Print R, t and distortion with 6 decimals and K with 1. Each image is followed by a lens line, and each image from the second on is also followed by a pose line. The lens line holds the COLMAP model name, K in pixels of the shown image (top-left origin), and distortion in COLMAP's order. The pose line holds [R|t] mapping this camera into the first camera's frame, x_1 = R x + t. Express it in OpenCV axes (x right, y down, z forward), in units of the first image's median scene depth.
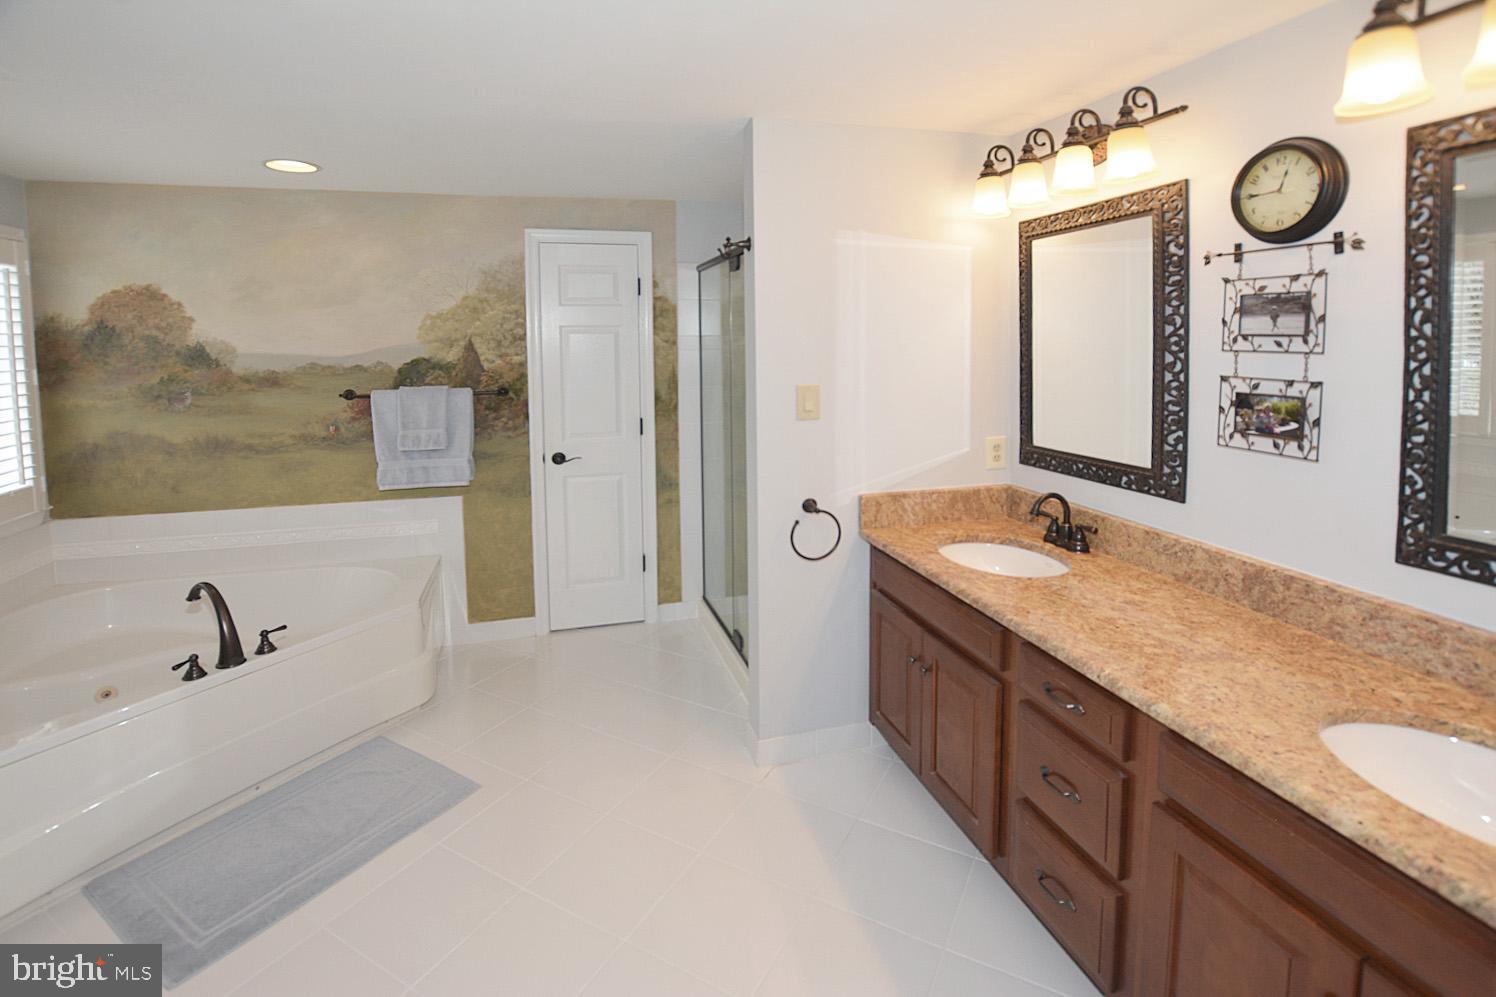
lens RADIAL K [[769.6, 0, 765.9], [0, 769.6, 472.0], [0, 0, 1]] dist [-0.014358, 0.000103]
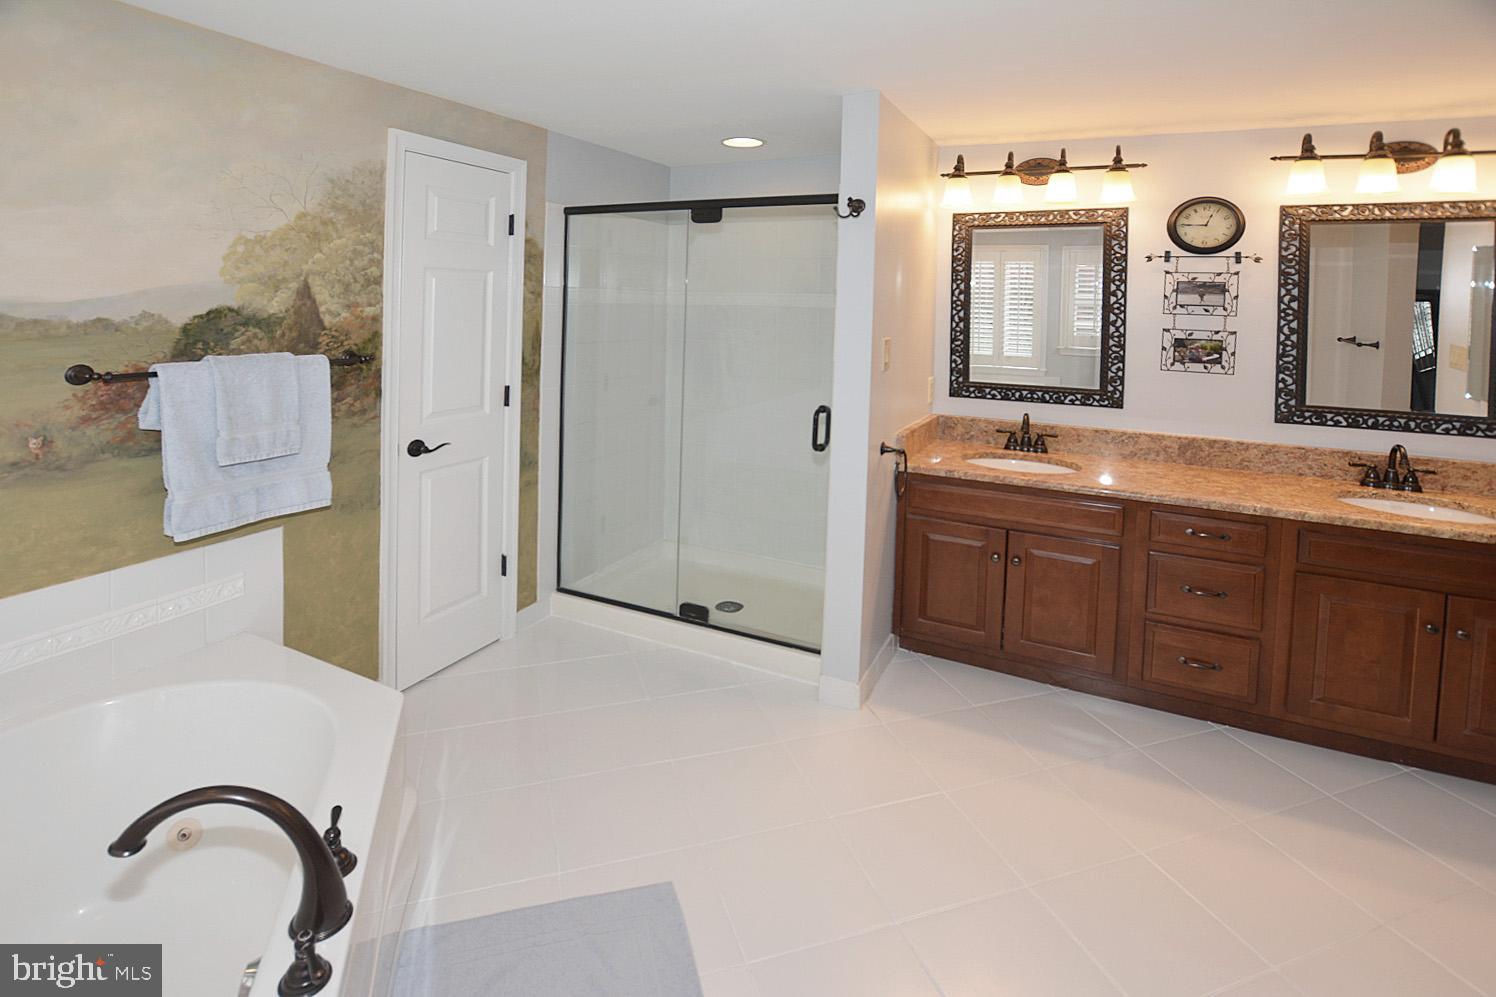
lens RADIAL K [[702.3, 0, 749.9], [0, 702.3, 386.0], [0, 0, 1]] dist [-0.035538, -0.000259]
pose [[0.661312, -0.064492, 0.747333, -0.927425], [0.101330, 0.994846, -0.003816, -0.070606], [-0.743235, 0.078251, 0.664439, 0.550953]]
